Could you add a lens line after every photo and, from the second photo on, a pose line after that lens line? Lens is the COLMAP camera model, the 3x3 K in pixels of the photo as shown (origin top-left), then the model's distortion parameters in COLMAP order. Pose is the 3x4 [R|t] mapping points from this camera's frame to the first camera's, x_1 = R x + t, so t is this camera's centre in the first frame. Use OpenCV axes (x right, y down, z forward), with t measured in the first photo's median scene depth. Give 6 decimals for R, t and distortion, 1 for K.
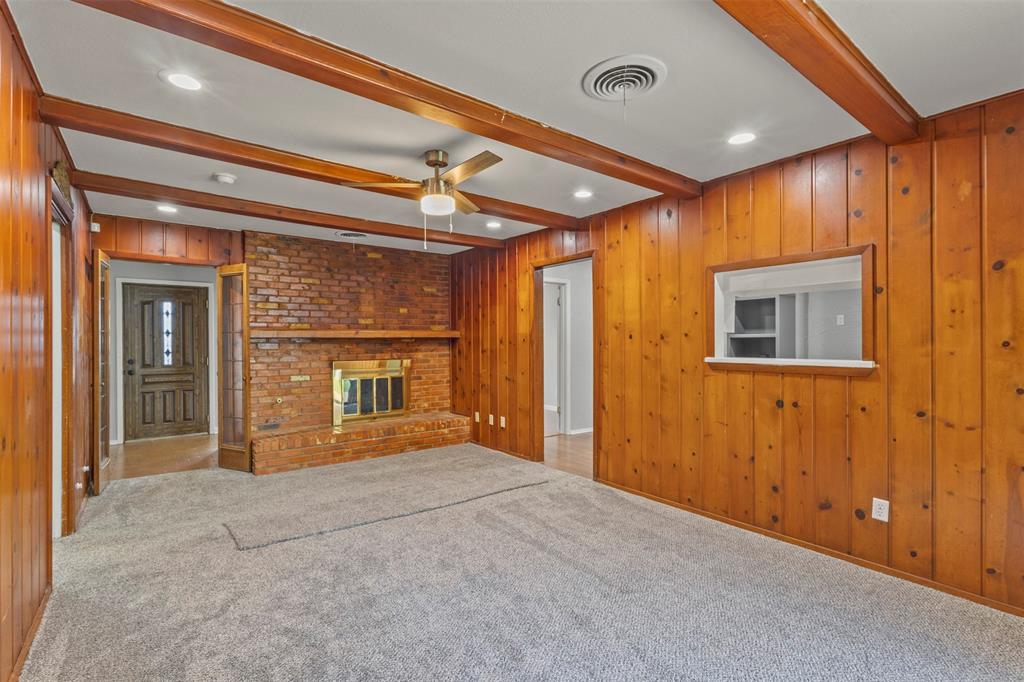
lens RADIAL K [[471.4, 0, 503.7], [0, 471.4, 341.2], [0, 0, 1]] dist [-0.004954, 0.003944]
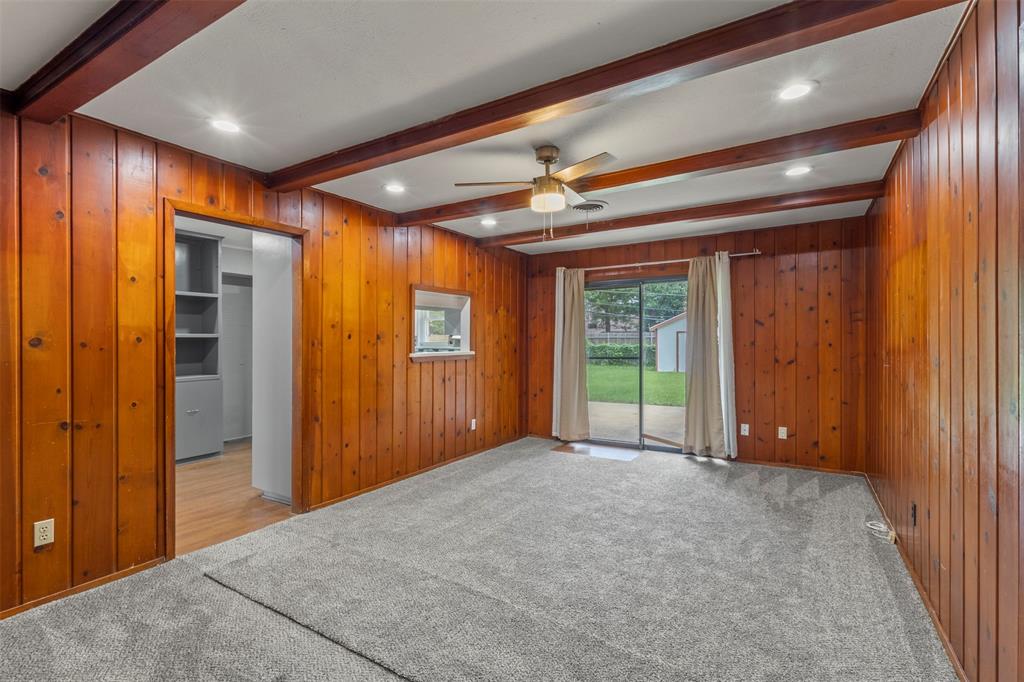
lens RADIAL K [[471.4, 0, 509.8], [0, 471.4, 341.7], [0, 0, 1]] dist [-0.004954, 0.003944]
pose [[-0.365976, -0.000155, 0.930624, -0.626496], [0.000260, 1.000000, 0.000269, 0.000804], [-0.930624, 0.000340, -0.365976, 0.878269]]
